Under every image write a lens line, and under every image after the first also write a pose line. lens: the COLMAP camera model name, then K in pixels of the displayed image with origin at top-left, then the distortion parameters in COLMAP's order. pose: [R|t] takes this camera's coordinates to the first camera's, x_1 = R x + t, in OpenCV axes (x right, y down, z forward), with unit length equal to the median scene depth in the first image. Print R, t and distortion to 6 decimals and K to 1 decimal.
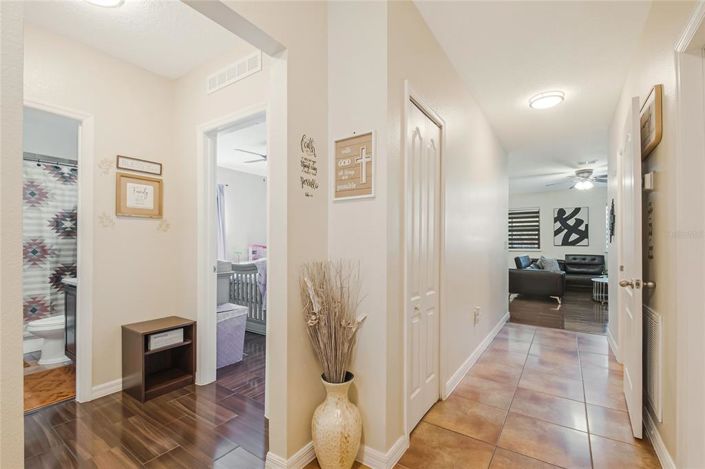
lens RADIAL K [[315.0, 0, 351.6], [0, 315.0, 240.4], [0, 0, 1]] dist [0.002968, -0.005542]
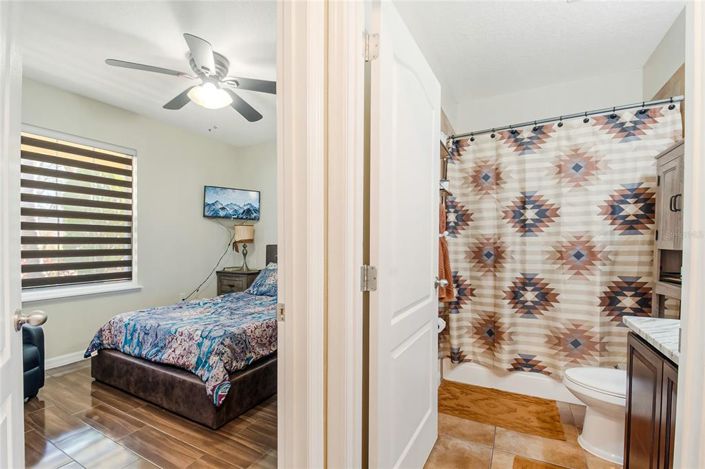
lens RADIAL K [[315.0, 0, 345.5], [0, 315.0, 245.8], [0, 0, 1]] dist [0.002968, -0.005542]
pose [[0.119252, 0.020085, -0.992661, -0.470126], [0.002653, 0.999785, 0.020548, 0.002734], [0.992861, -0.005084, 0.119173, 0.496493]]
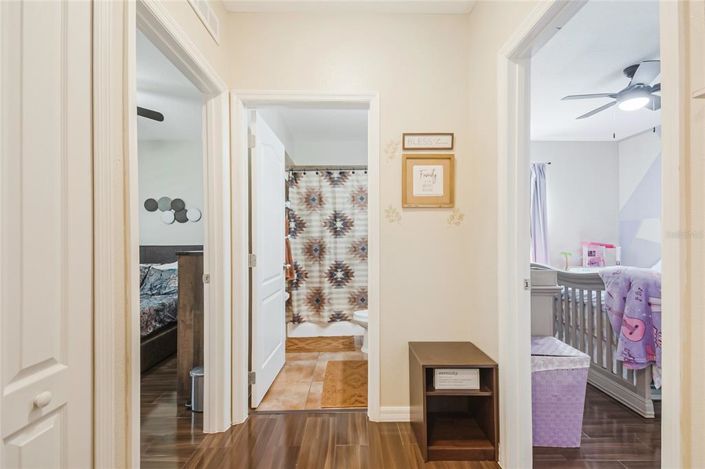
lens RADIAL K [[315.0, 0, 355.6], [0, 315.0, 242.0], [0, 0, 1]] dist [0.002968, -0.005542]
pose [[0.601286, 0.003406, -0.799027, -0.135082], [0.006887, 0.999932, 0.009445, 0.001268], [0.799004, -0.011182, 0.601221, 0.333020]]
